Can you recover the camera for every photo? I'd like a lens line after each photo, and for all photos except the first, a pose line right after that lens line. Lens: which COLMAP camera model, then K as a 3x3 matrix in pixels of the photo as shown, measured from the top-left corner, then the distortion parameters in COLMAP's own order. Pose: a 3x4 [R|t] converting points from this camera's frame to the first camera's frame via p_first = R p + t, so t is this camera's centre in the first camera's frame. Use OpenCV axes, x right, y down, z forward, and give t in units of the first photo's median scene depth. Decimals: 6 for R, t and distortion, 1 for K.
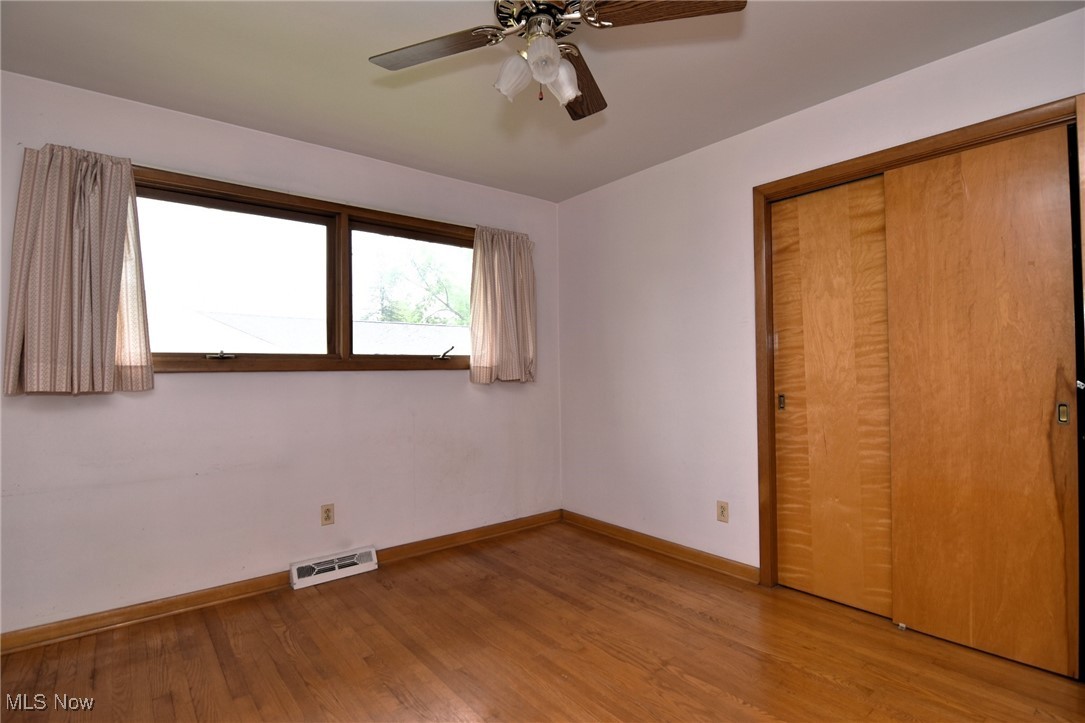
lens RADIAL K [[539.6, 0, 542.5], [0, 539.6, 361.5], [0, 0, 1]] dist [0.002946, -0.011541]
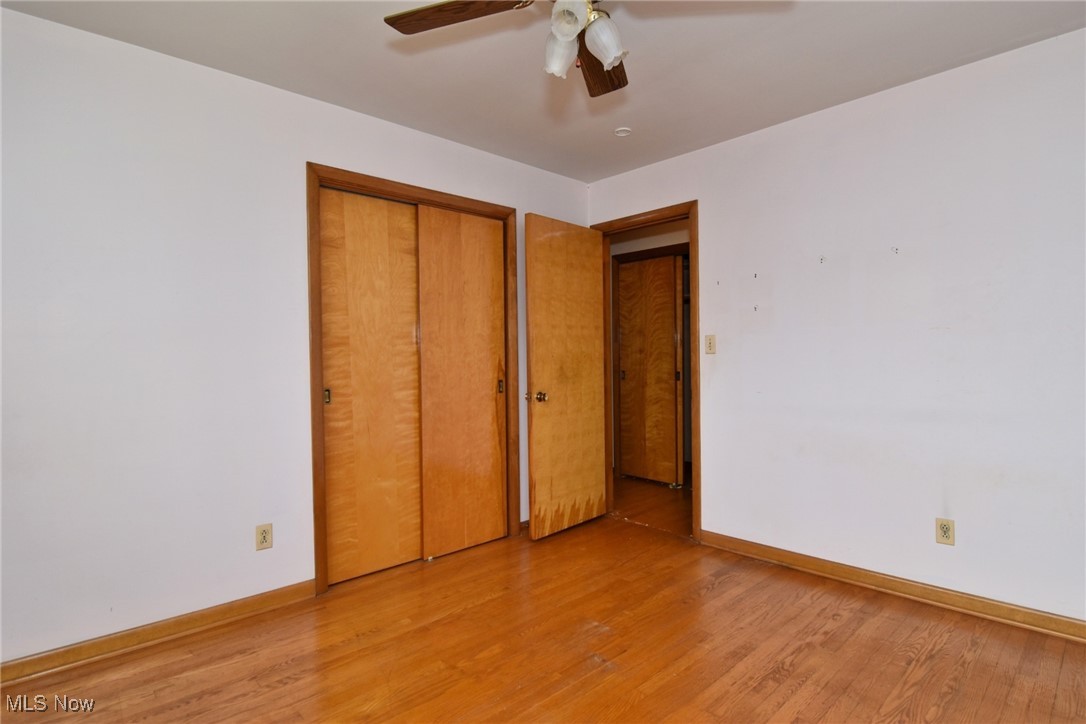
lens RADIAL K [[556.9, 0, 543.0], [0, 556.9, 362.0], [0, 0, 1]] dist [-0.015041, -0.001435]
pose [[-0.079217, 0.006718, 0.996835, -0.578607], [0.000724, 0.999977, -0.006681, 0.020632], [-0.996857, 0.000192, -0.079220, 0.694303]]
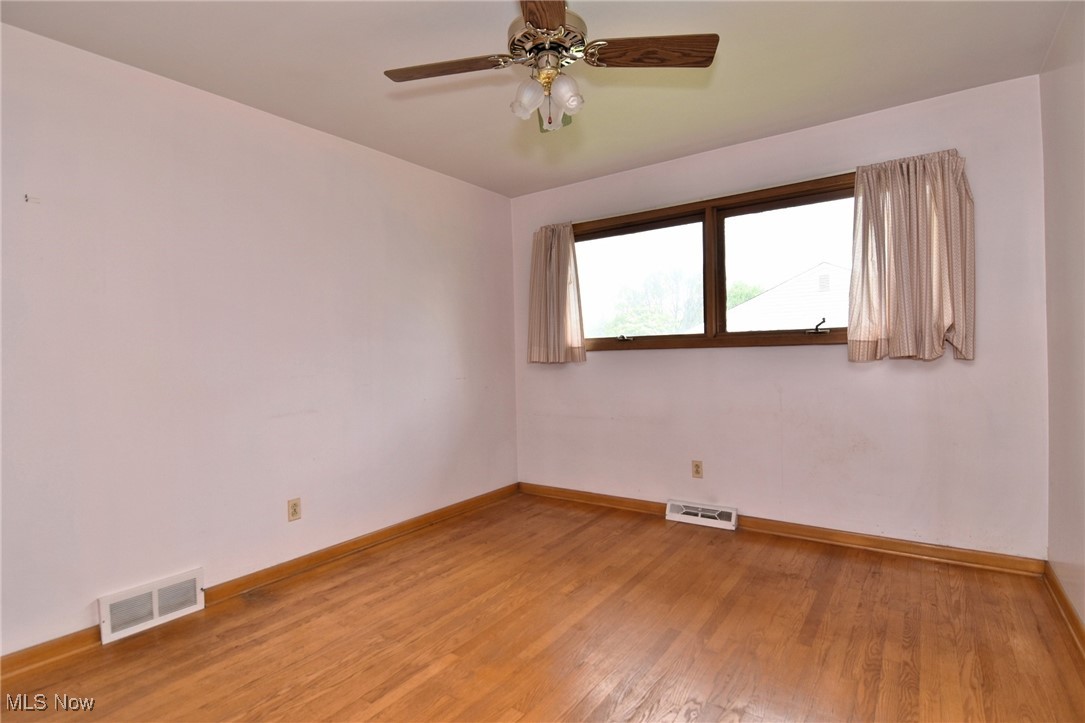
lens RADIAL K [[539.6, 0, 542.5], [0, 539.6, 361.5], [0, 0, 1]] dist [0.002946, -0.011541]
pose [[0.261030, 0.016565, -0.965189, 0.696597], [0.033494, 0.999095, 0.026205, 0.005579], [0.964749, -0.039168, 0.260239, 0.400477]]
